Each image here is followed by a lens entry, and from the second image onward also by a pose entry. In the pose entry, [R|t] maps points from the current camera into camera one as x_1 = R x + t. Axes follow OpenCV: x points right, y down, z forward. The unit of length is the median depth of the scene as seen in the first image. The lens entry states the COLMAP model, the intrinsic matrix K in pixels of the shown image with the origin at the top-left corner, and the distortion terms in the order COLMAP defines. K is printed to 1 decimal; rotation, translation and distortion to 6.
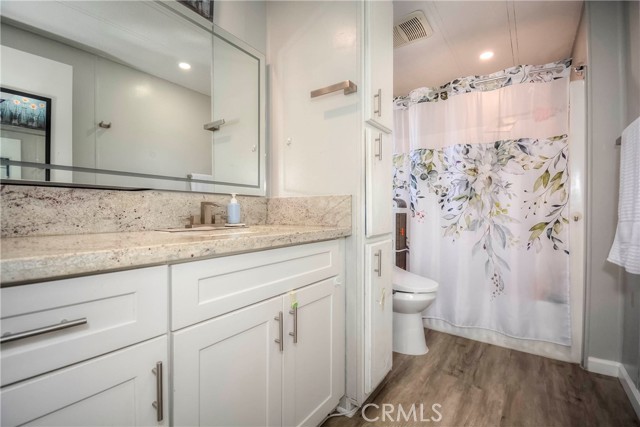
lens RADIAL K [[282.6, 0, 320.0], [0, 282.6, 213.5], [0, 0, 1]] dist [0.035785, -0.029355]
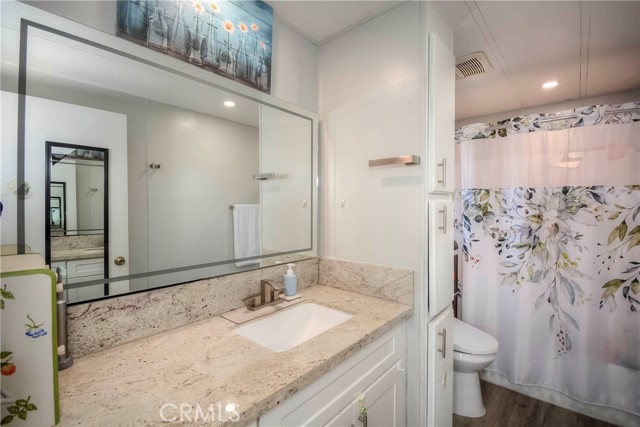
lens RADIAL K [[286.6, 0, 320.0], [0, 286.6, 213.5], [0, 0, 1]] dist [0.023968, -0.022589]
pose [[0.995757, 0.000191, -0.092019, -0.077980], [0.001040, 0.999911, 0.013330, -0.188015], [0.092014, -0.013369, 0.995668, 0.012388]]
